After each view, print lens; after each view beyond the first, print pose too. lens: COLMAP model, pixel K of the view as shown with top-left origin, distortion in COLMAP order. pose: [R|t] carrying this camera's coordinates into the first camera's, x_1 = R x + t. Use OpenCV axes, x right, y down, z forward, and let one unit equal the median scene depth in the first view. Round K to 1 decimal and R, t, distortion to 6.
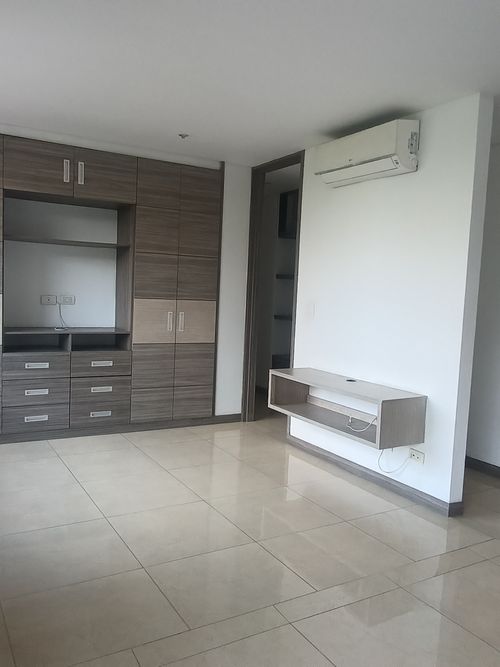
lens RADIAL K [[541.2, 0, 248.0], [0, 541.2, 334.0], [0, 0, 1]] dist [-0.006564, -0.006219]
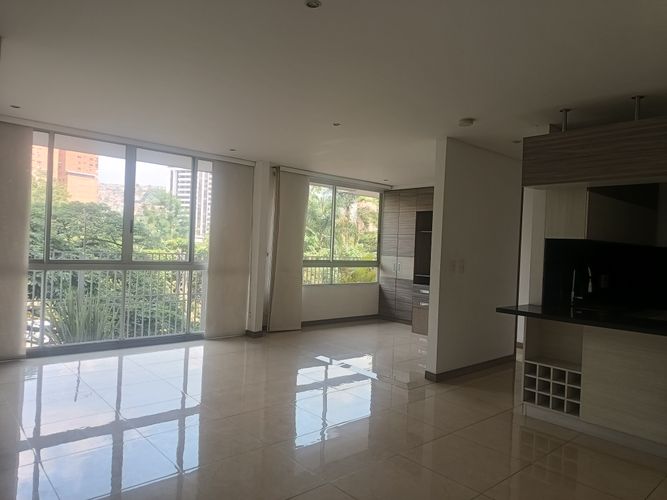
lens RADIAL K [[468.9, 0, 330.6], [0, 468.9, 244.3], [0, 0, 1]] dist [0.030305, -0.038440]
pose [[0.174833, -0.039980, -0.983786, 1.237954], [-0.118435, 0.991066, -0.061323, 0.029280], [0.977449, 0.127236, 0.168536, 0.284927]]
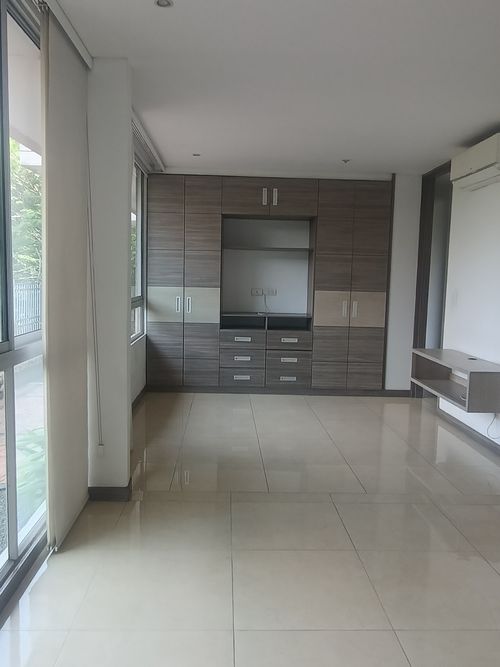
lens RADIAL K [[541.2, 0, 251.7], [0, 541.2, 332.8], [0, 0, 1]] dist [-0.006564, -0.006219]
pose [[0.879581, 0.026964, -0.474984, 0.263979], [-0.025145, 0.999632, 0.010182, 0.025017], [0.475084, 0.002988, 0.879935, -0.191365]]
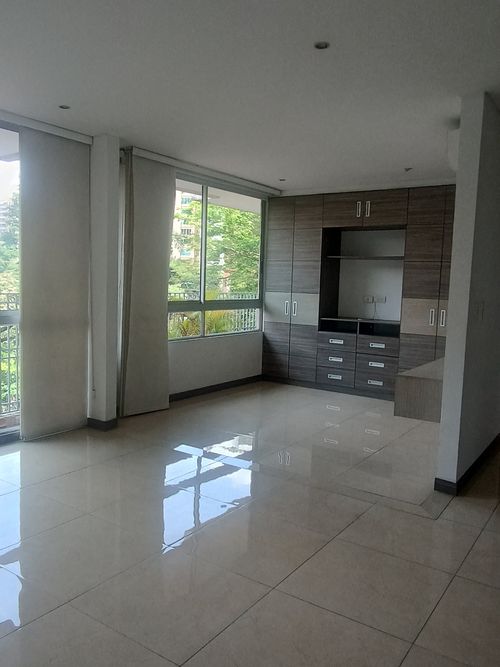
lens RADIAL K [[541.2, 0, 253.8], [0, 541.2, 334.4], [0, 0, 1]] dist [-0.006564, -0.006219]
pose [[0.426468, 0.057064, -0.902701, 0.797955], [-0.088661, 0.995839, 0.021065, 0.025188], [0.900147, 0.071051, 0.429753, 0.133017]]
